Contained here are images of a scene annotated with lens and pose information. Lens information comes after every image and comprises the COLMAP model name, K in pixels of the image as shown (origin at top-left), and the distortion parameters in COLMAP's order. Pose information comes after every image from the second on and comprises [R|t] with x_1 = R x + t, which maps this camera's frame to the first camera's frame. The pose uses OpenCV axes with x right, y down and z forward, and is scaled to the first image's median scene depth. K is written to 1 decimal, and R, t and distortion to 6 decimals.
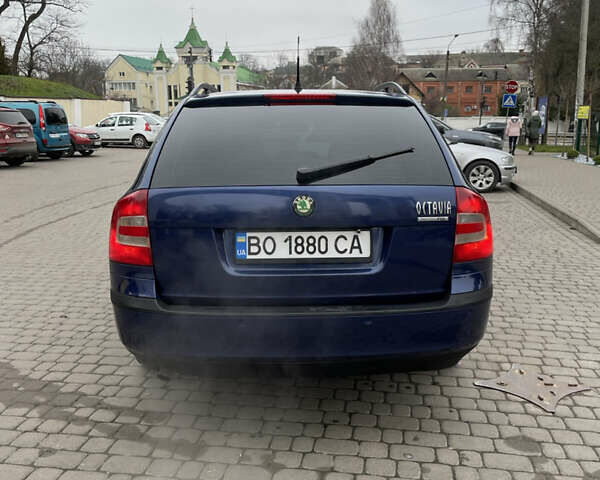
lens RADIAL K [[574.6, 0, 300.0], [0, 574.6, 240.0], [0, 0, 1]] dist [0.021868, 0.004070]
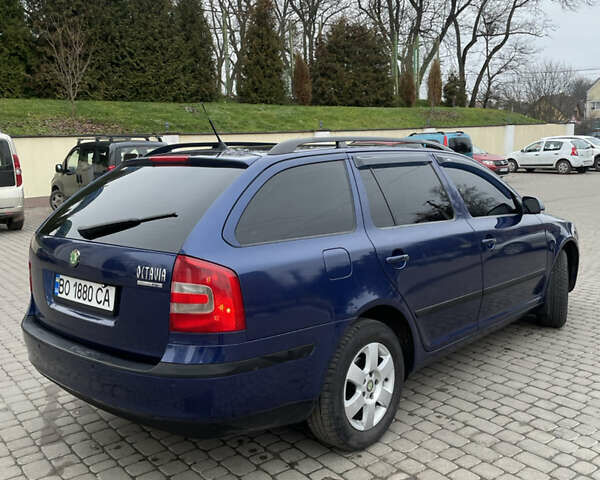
lens RADIAL K [[574.1, 0, 320.9], [0, 574.1, 252.0], [0, 0, 1]] dist [0.042153, -0.003858]
pose [[0.748581, 0.097945, -0.655769, 0.098903], [-0.110292, 0.993644, 0.022508, -0.013199], [0.653806, 0.055477, 0.754626, 0.037411]]
